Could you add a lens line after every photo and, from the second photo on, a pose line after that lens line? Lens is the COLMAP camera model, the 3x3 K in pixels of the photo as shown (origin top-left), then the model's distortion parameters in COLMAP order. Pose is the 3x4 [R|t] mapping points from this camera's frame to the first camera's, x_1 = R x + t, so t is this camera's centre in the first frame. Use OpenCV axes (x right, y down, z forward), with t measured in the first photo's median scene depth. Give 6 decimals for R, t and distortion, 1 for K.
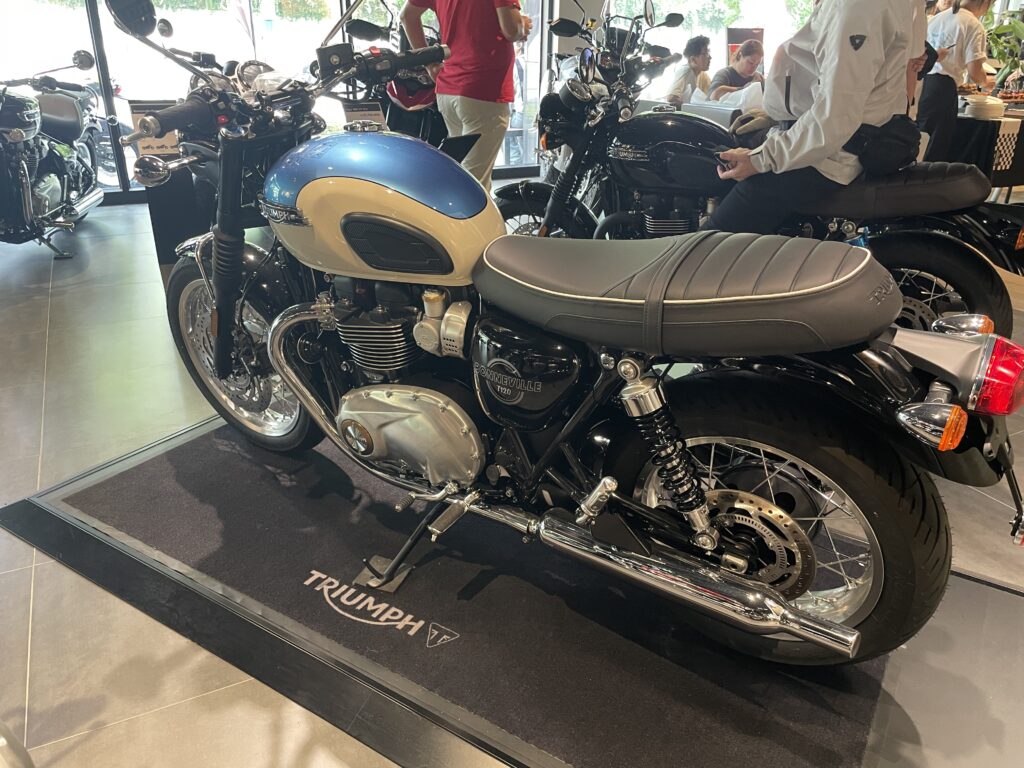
lens RADIAL K [[779.8, 0, 512.5], [0, 779.8, 383.2], [0, 0, 1]] dist [0.004442, -0.006710]
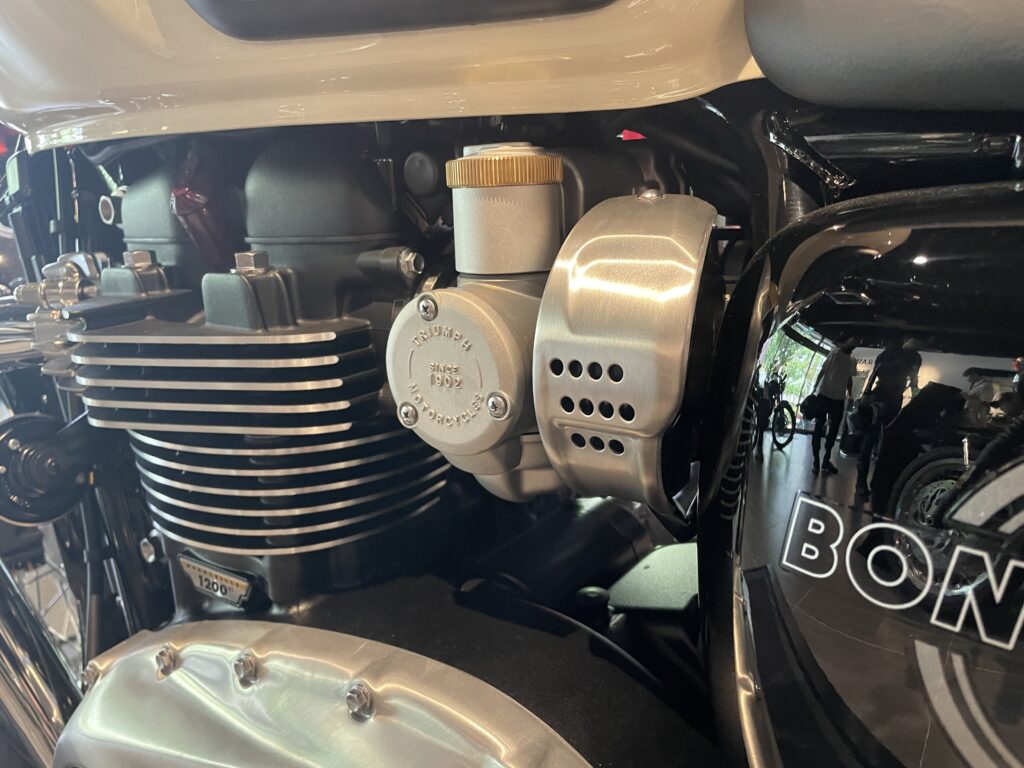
lens RADIAL K [[779.8, 0, 509.7], [0, 779.8, 383.4], [0, 0, 1]] dist [0.004442, -0.006710]
pose [[0.997752, 0.057281, -0.034785, -0.087843], [-0.064967, 0.954102, -0.292349, -0.002922], [0.016442, 0.293952, 0.955679, 0.807691]]
